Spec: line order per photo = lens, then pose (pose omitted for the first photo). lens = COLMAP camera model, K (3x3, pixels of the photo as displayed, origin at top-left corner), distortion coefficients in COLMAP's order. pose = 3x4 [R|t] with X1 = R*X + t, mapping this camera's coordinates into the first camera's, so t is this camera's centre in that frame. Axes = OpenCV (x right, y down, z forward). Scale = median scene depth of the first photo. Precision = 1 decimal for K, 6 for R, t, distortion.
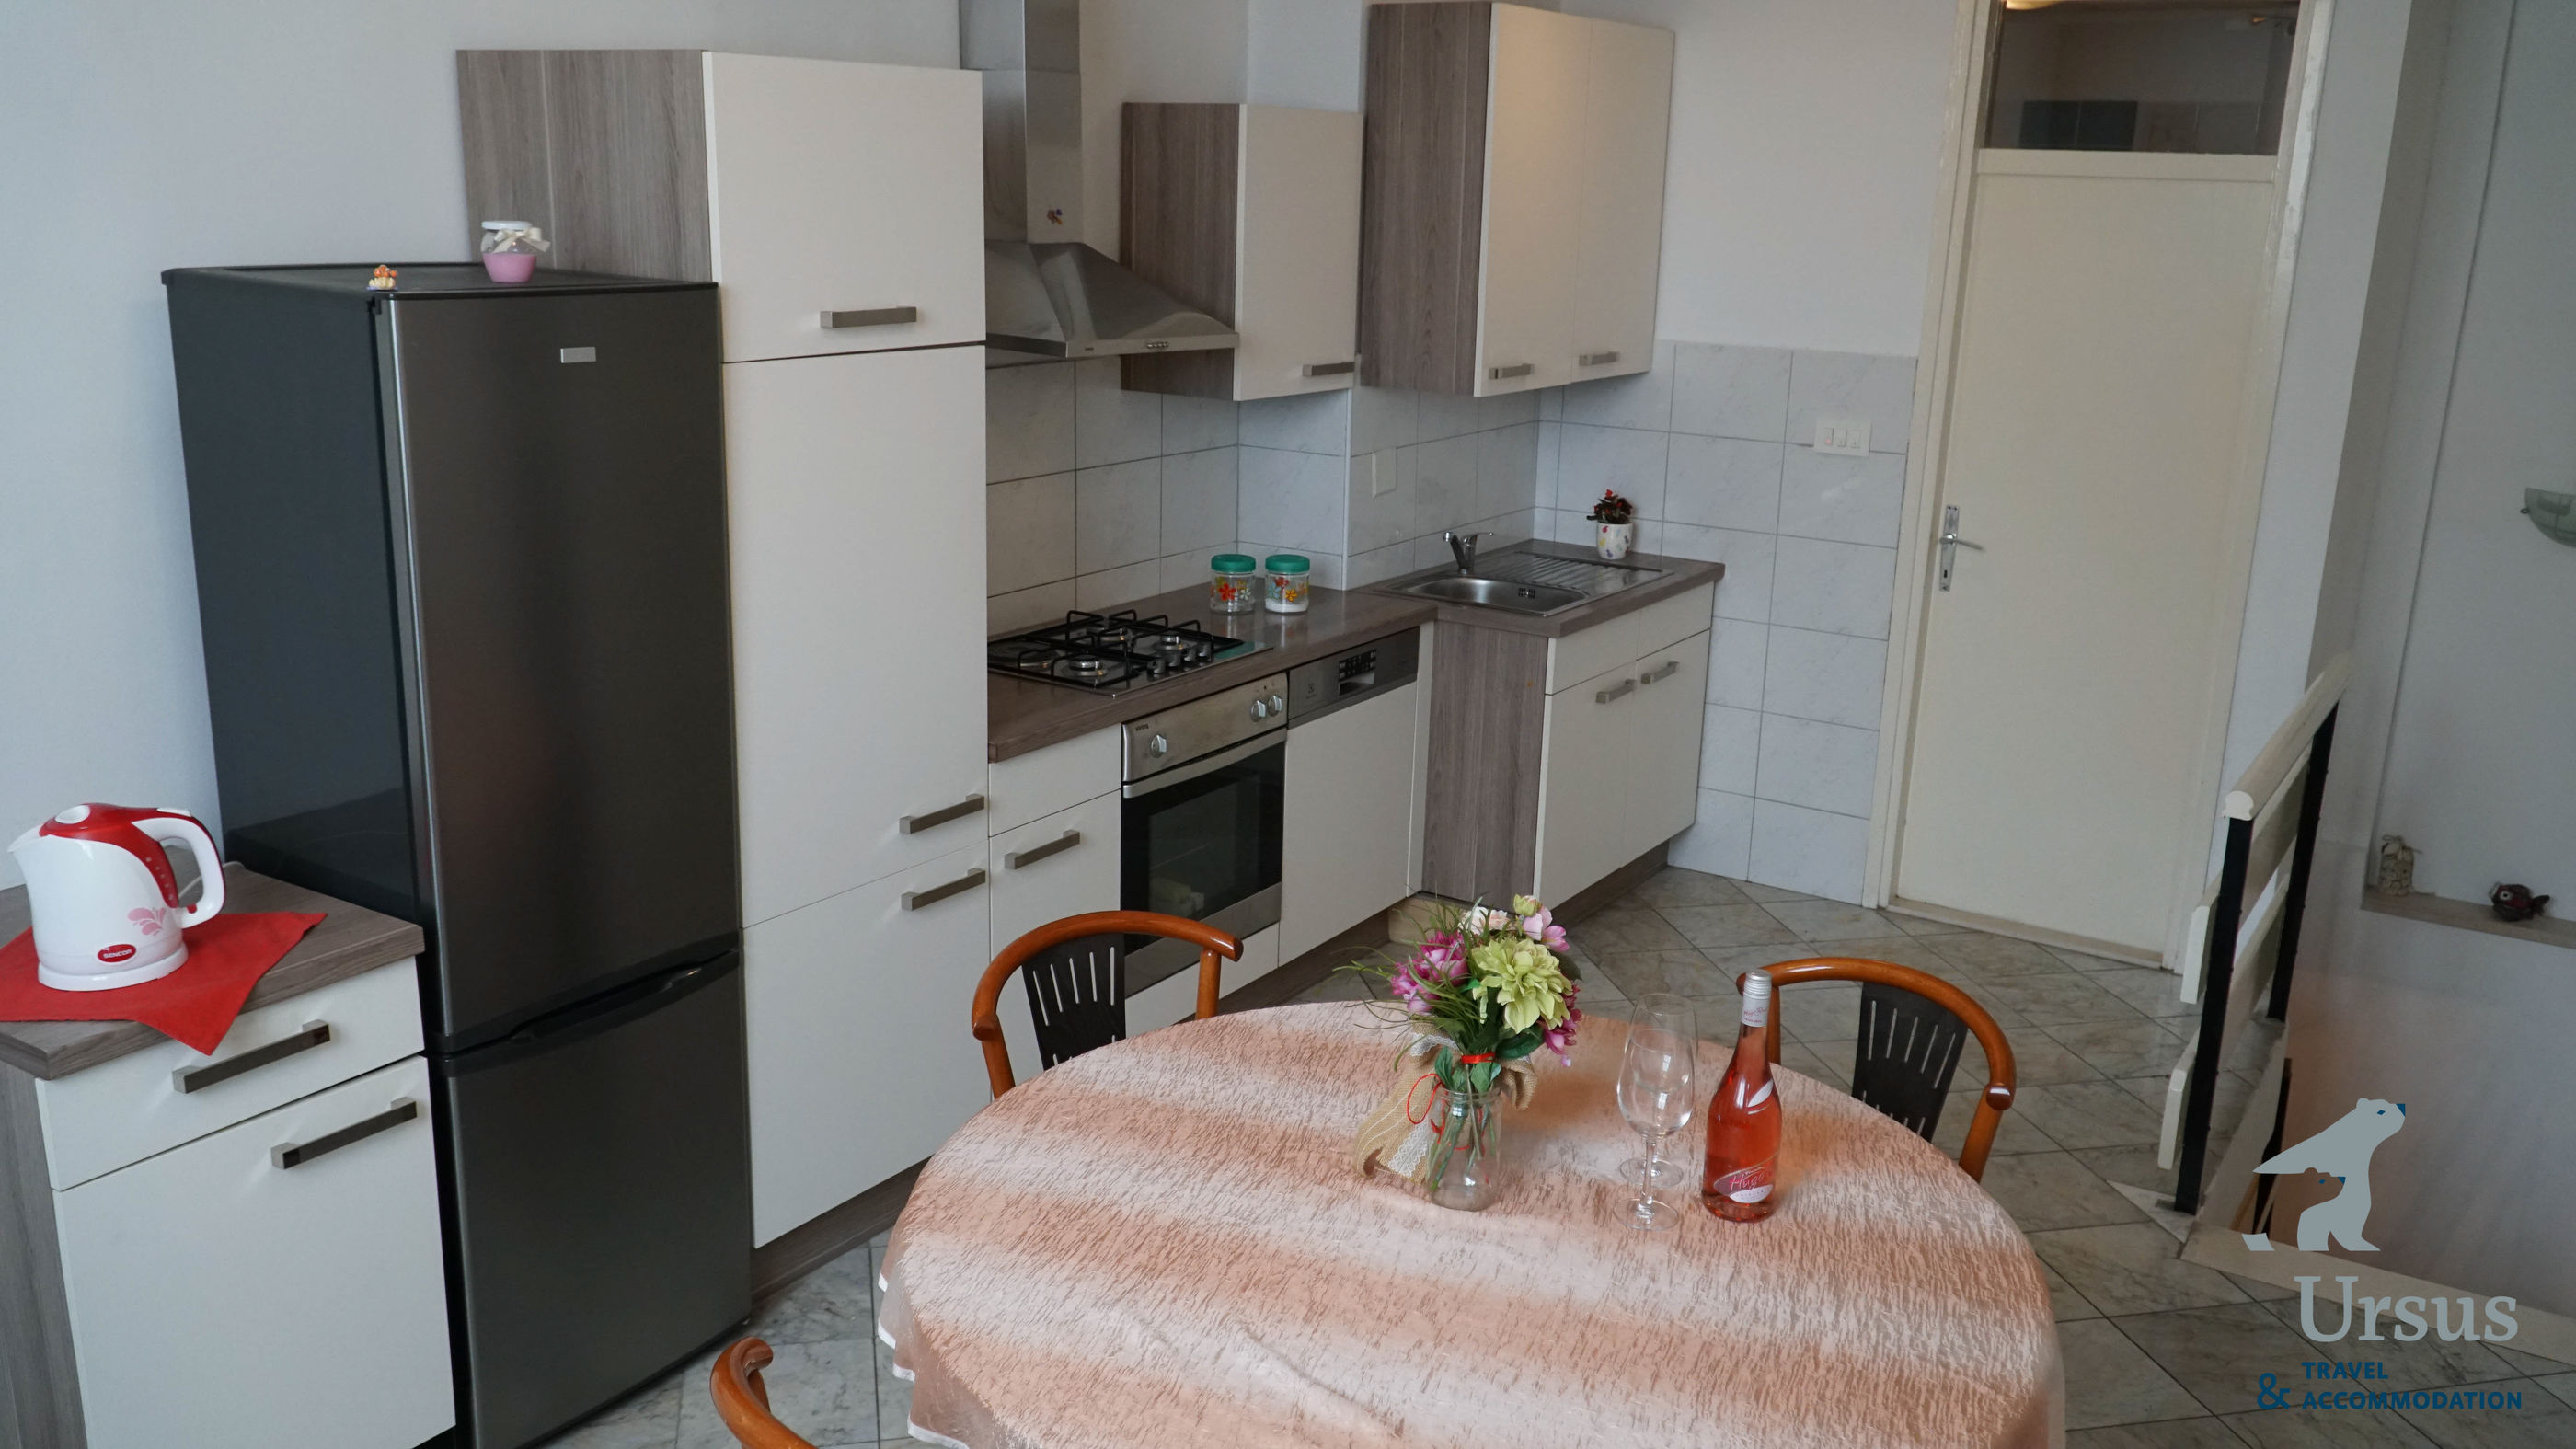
lens RADIAL K [[2114.2, 0, 1296.5], [0, 2114.2, 724.3], [0, 0, 1]] dist [0.019764, -0.040594]
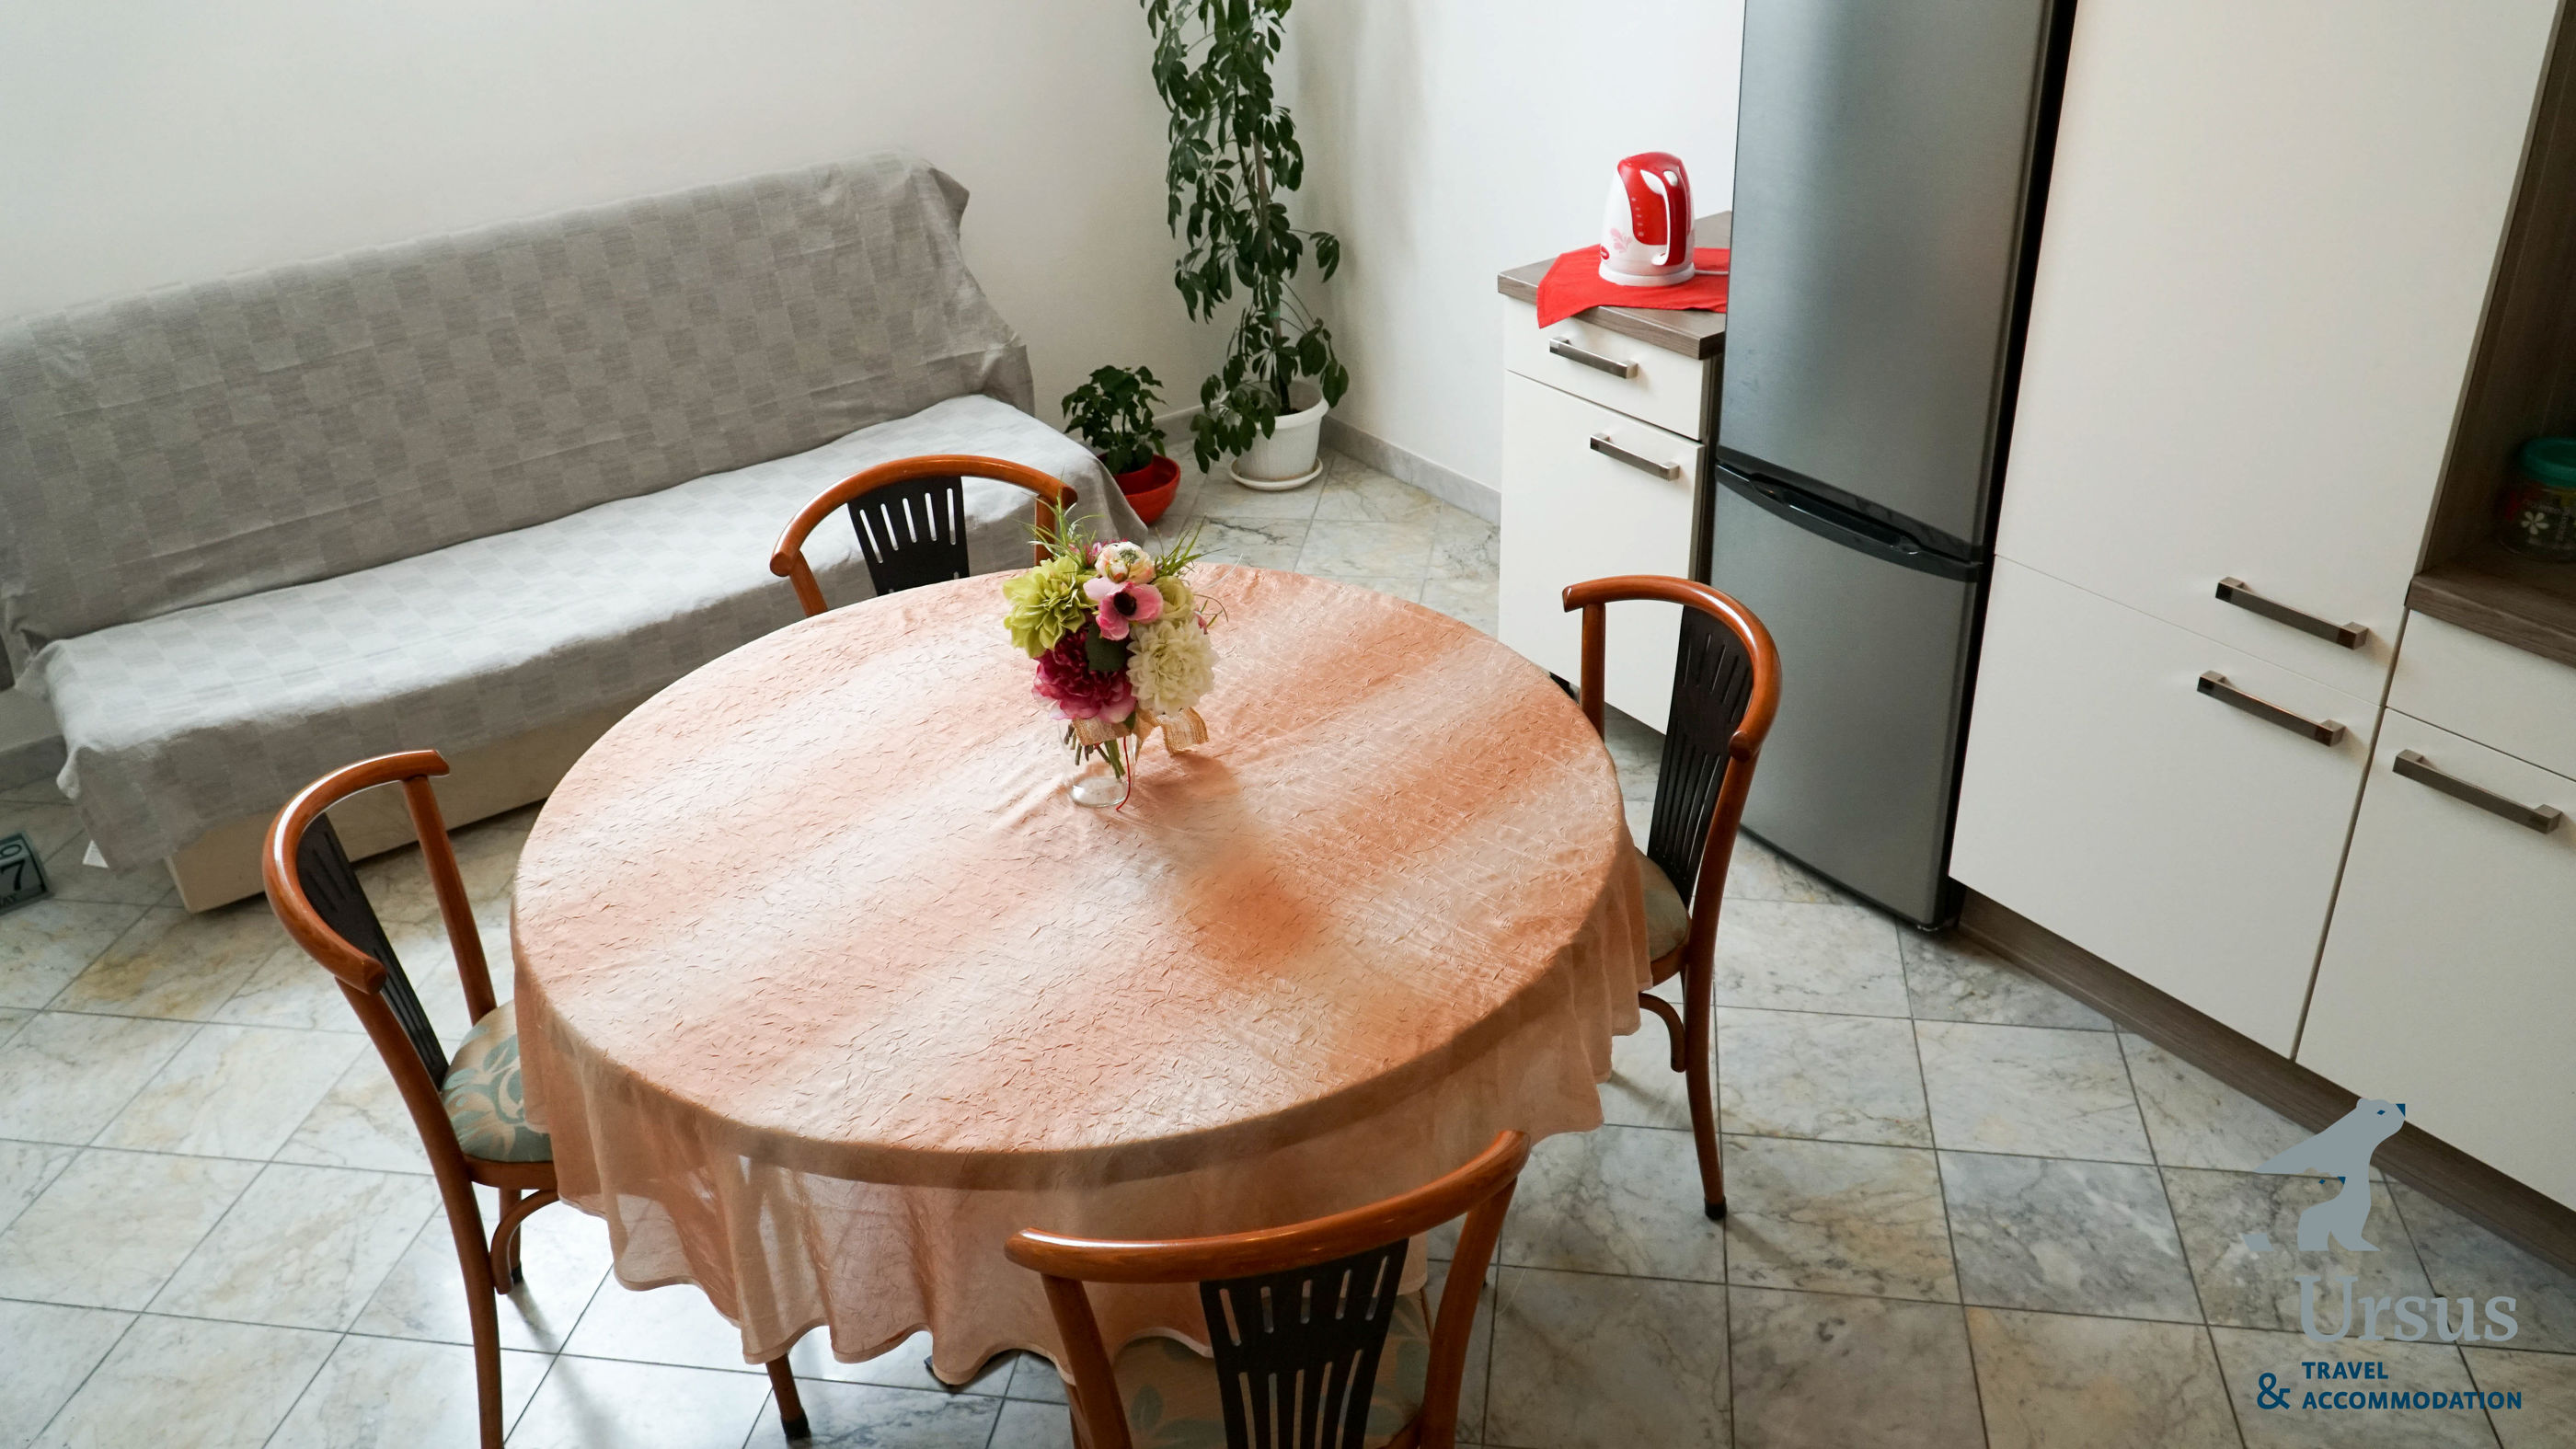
lens RADIAL K [[2114.2, 0, 1296.5], [0, 2114.2, 724.3], [0, 0, 1]] dist [0.019764, -0.040594]
pose [[-0.375882, 0.440403, -0.815327, 0.665243], [-0.208361, 0.817151, 0.537447, -0.287026], [0.902939, 0.371899, -0.215390, 0.995477]]
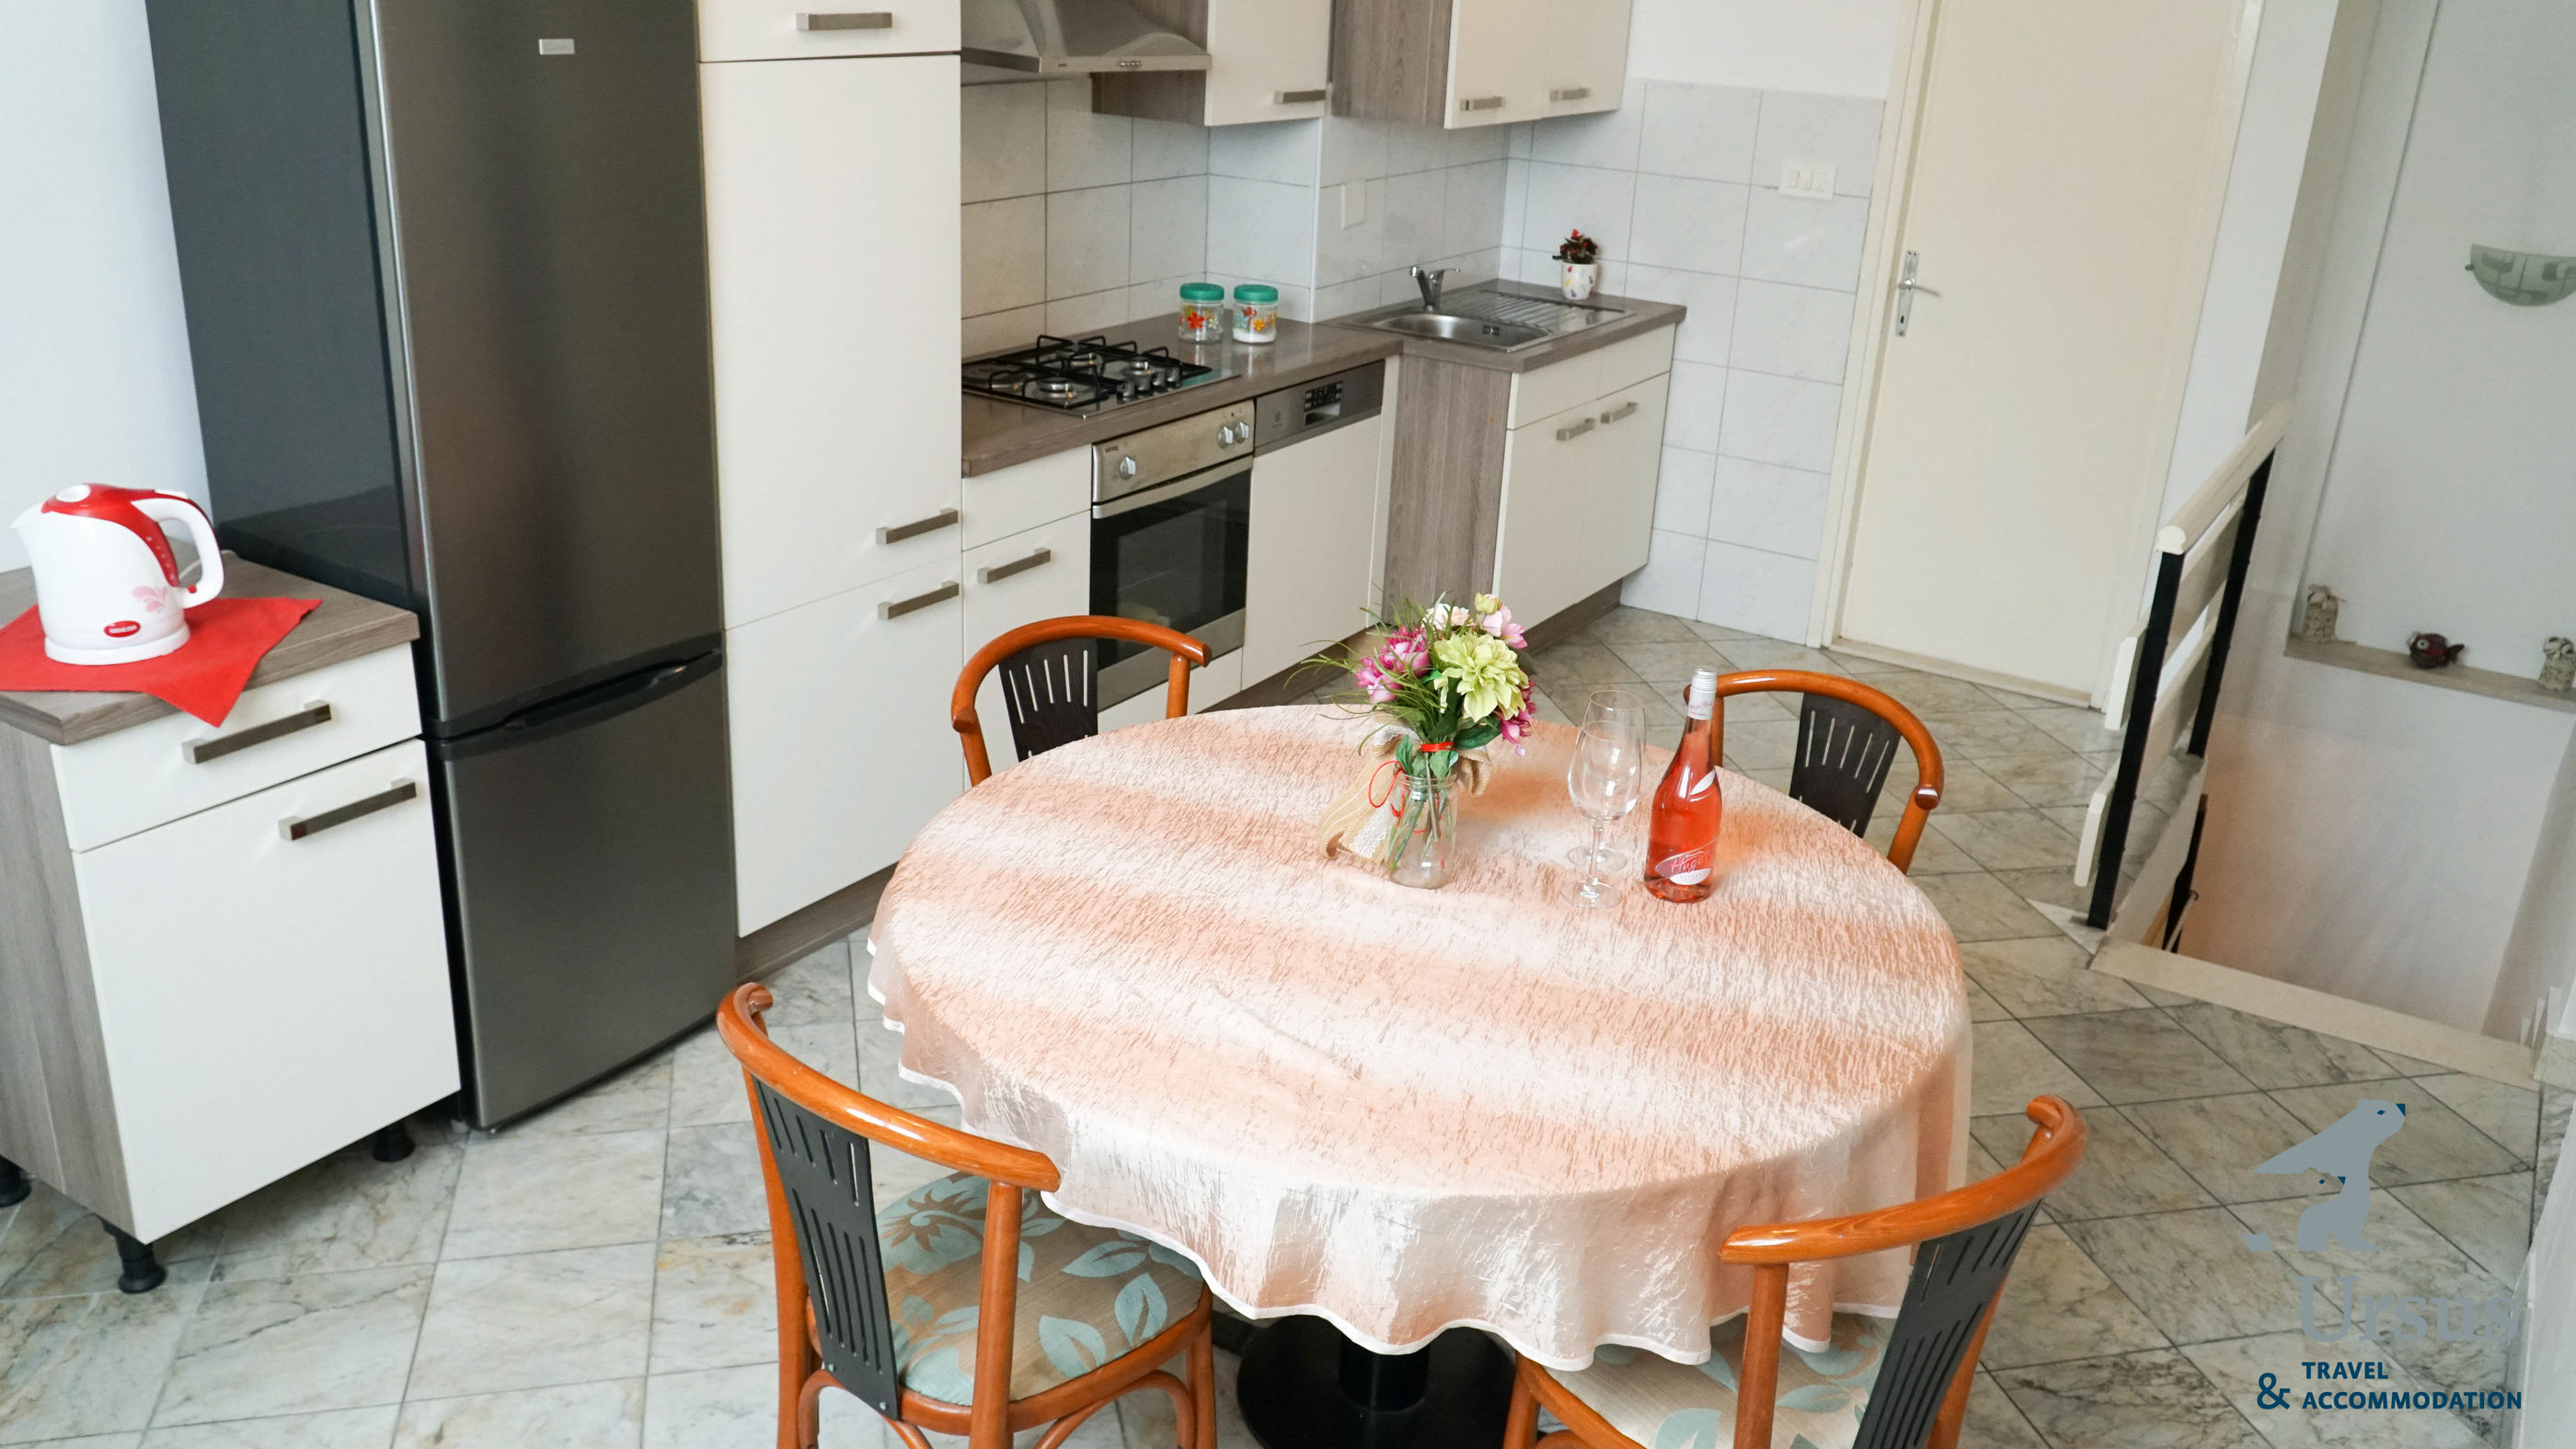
lens RADIAL K [[2094.6, 0, 1298.4], [0, 2094.6, 718.2], [0, 0, 1]] dist [0.007262, -0.016845]
pose [[0.999624, 0.015331, 0.022746, -0.005498], [-0.017759, 0.993696, 0.110690, 0.022324], [-0.020905, -0.111053, 0.993595, -0.024695]]
